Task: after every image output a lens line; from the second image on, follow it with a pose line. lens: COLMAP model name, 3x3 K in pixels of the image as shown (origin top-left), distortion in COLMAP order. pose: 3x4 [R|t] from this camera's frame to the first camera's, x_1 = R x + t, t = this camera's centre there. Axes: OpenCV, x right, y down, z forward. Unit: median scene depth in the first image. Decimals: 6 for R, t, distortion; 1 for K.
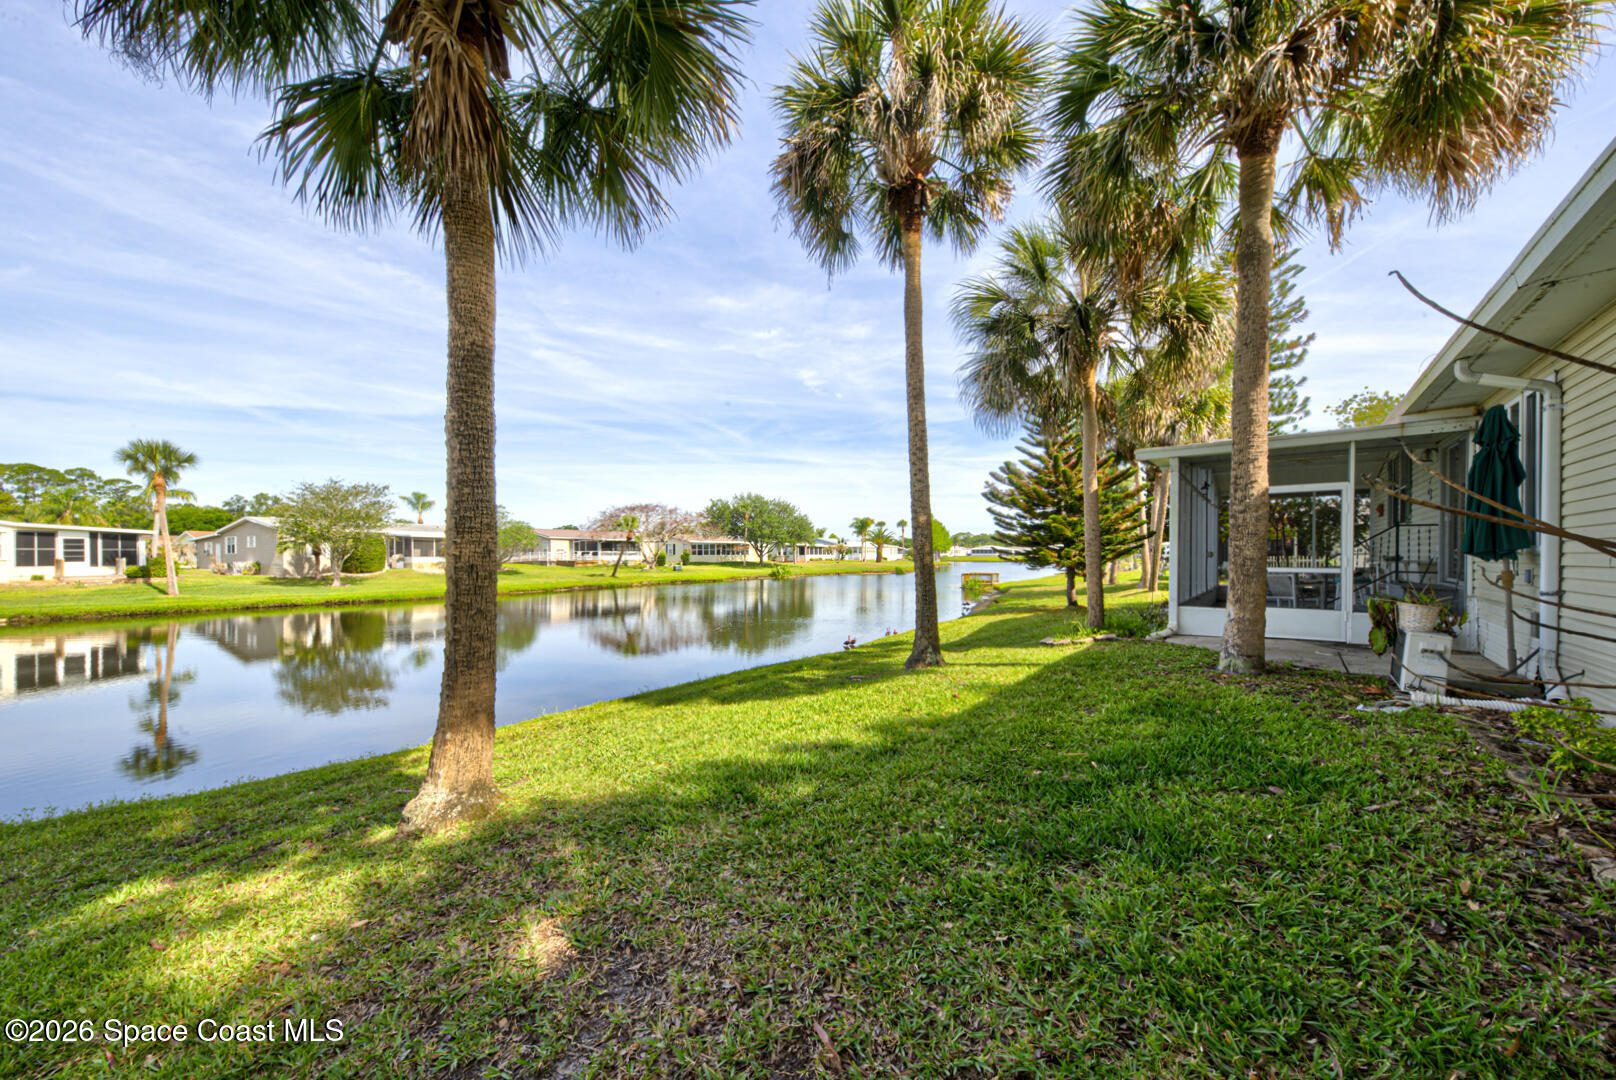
lens RADIAL K [[555.0, 0, 807.2], [0, 555.0, 539.9], [0, 0, 1]] dist [0.023602, -0.005250]
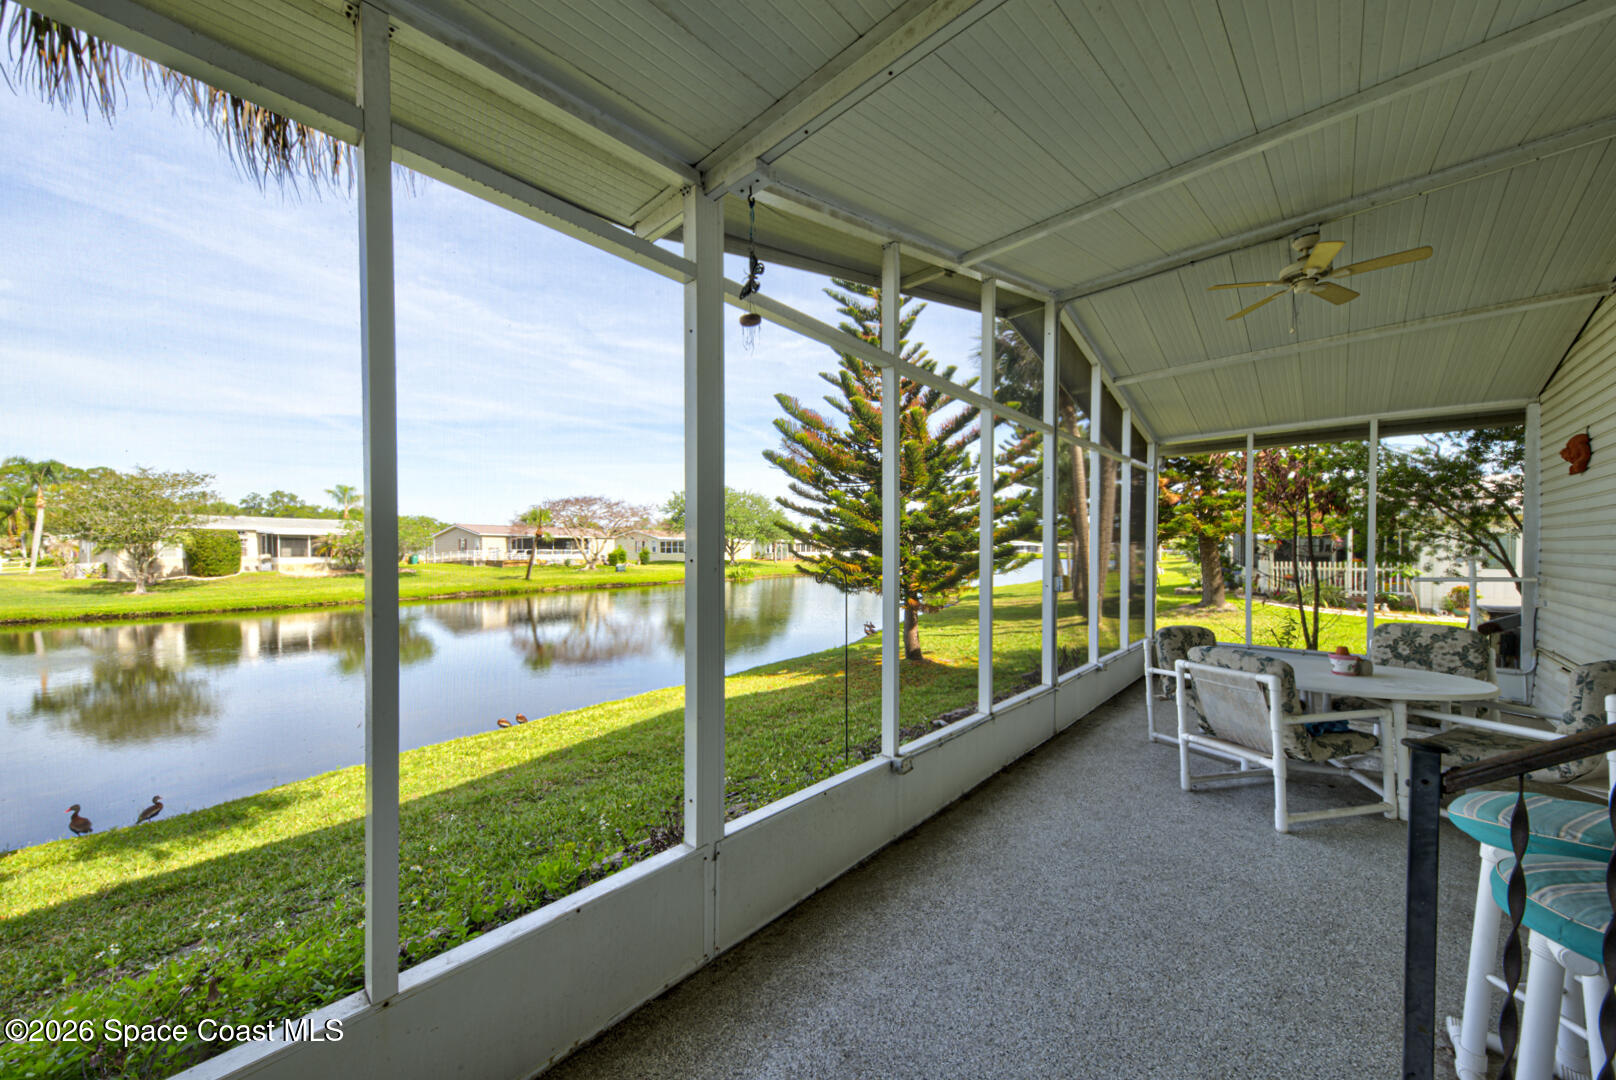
lens RADIAL K [[555.0, 0, 809.5], [0, 555.0, 549.0], [0, 0, 1]] dist [0.023602, -0.005250]
pose [[0.997713, -0.000798, -0.067589, 0.129535], [0.002401, 0.999718, 0.023633, -0.000598], [0.067551, -0.023741, 0.997433, 0.139296]]
